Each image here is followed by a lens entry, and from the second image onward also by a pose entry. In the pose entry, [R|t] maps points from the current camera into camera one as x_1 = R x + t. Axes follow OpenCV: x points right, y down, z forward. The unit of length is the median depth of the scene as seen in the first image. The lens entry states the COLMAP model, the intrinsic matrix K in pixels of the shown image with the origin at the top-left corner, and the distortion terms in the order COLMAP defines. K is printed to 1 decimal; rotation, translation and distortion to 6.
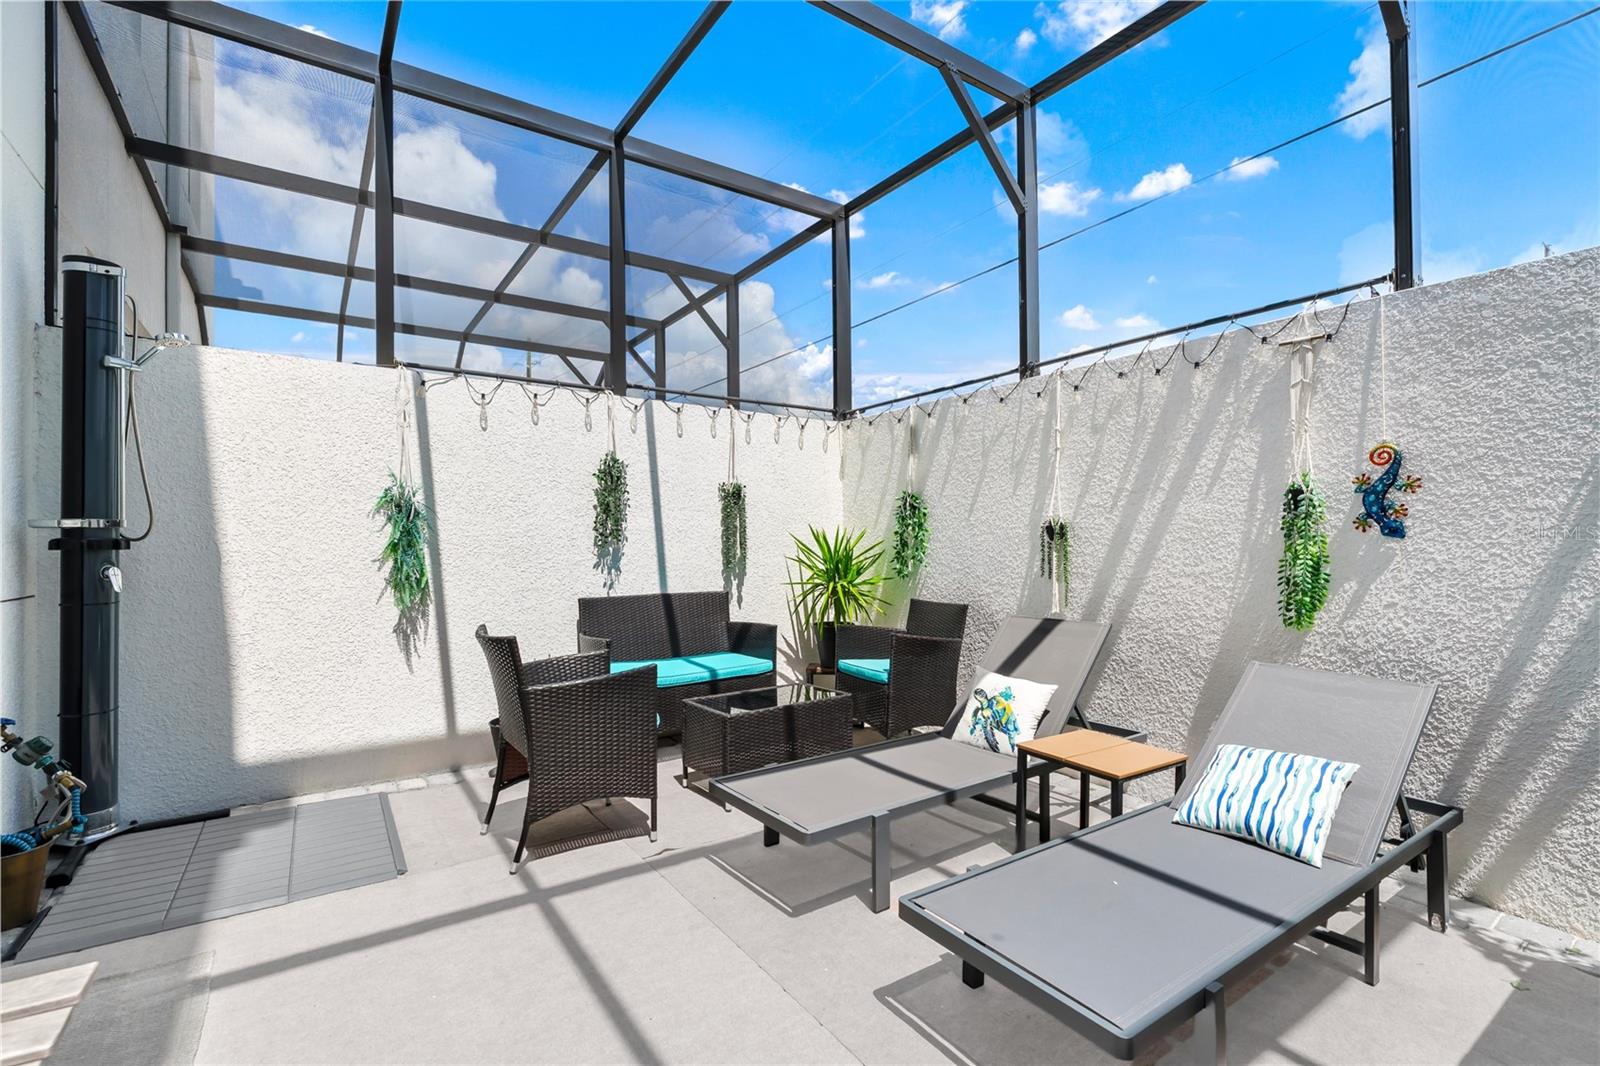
lens RADIAL K [[737.0, 0, 803.6], [0, 737.0, 526.7], [0, 0, 1]] dist [0.019199, 0.000409]
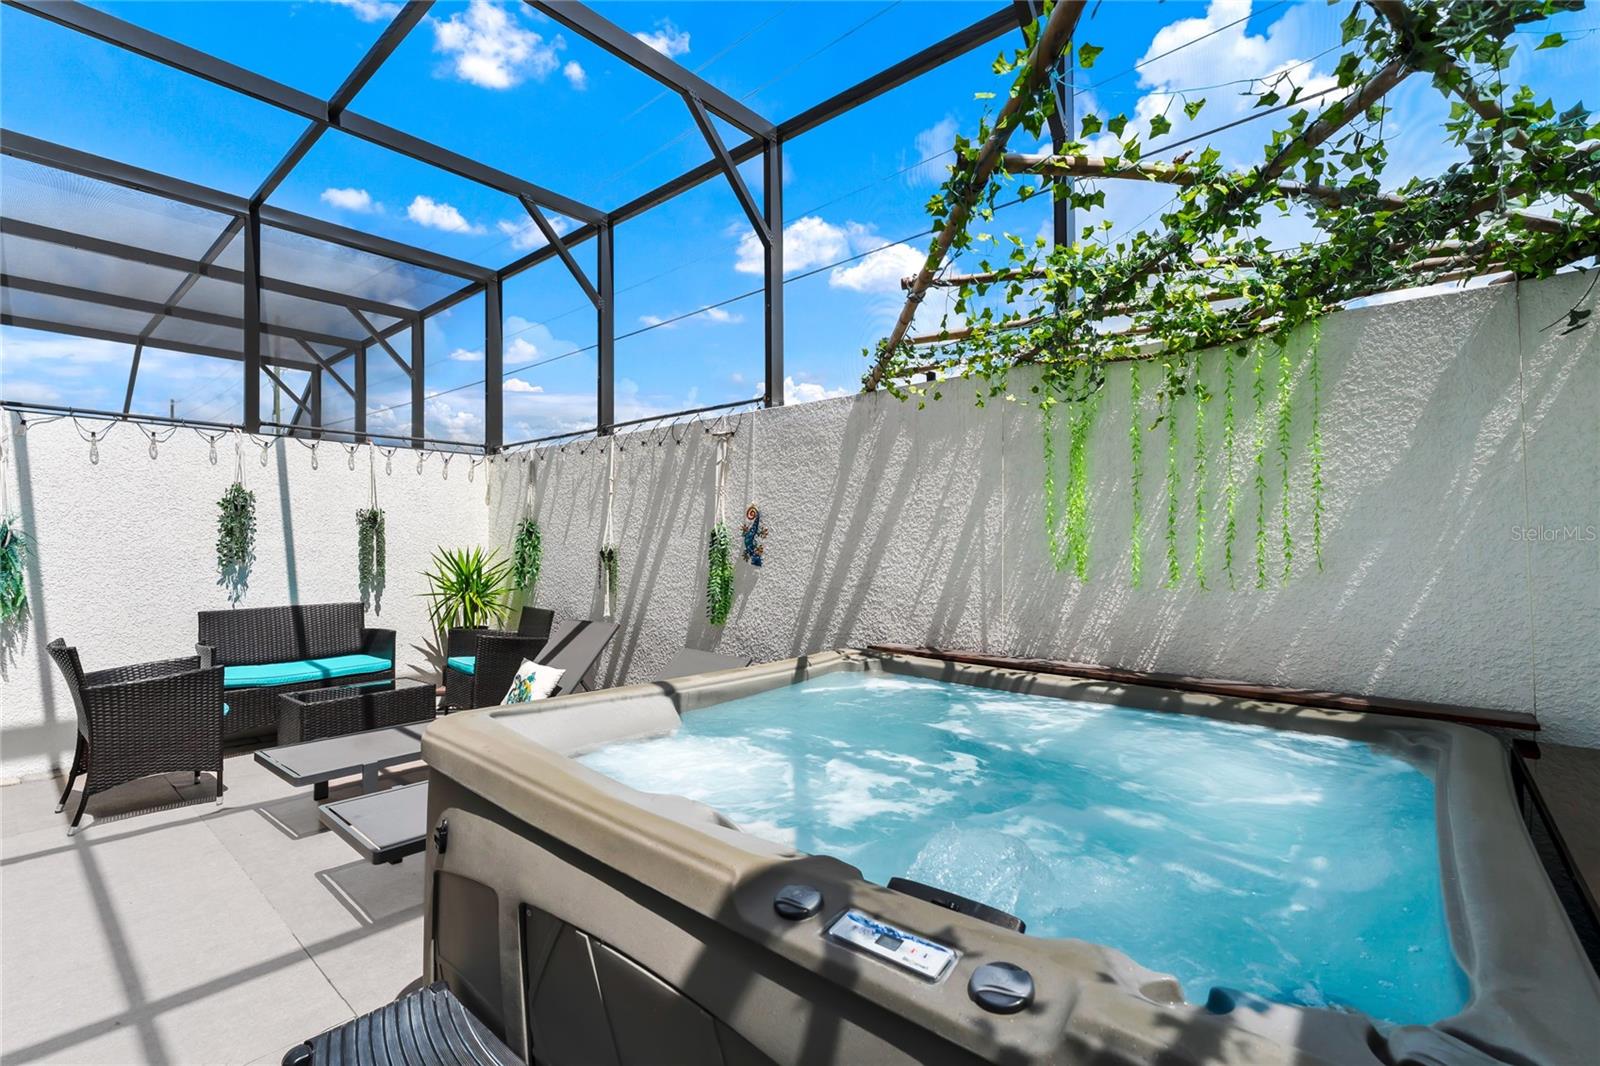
lens RADIAL K [[737.0, 0, 792.2], [0, 737.0, 525.4], [0, 0, 1]] dist [0.019199, 0.000409]
pose [[0.973078, 0.009981, 0.230260, 0.317217], [-0.010330, 0.999947, 0.000313, -0.045452], [-0.230244, -0.002683, 0.973129, -0.331042]]
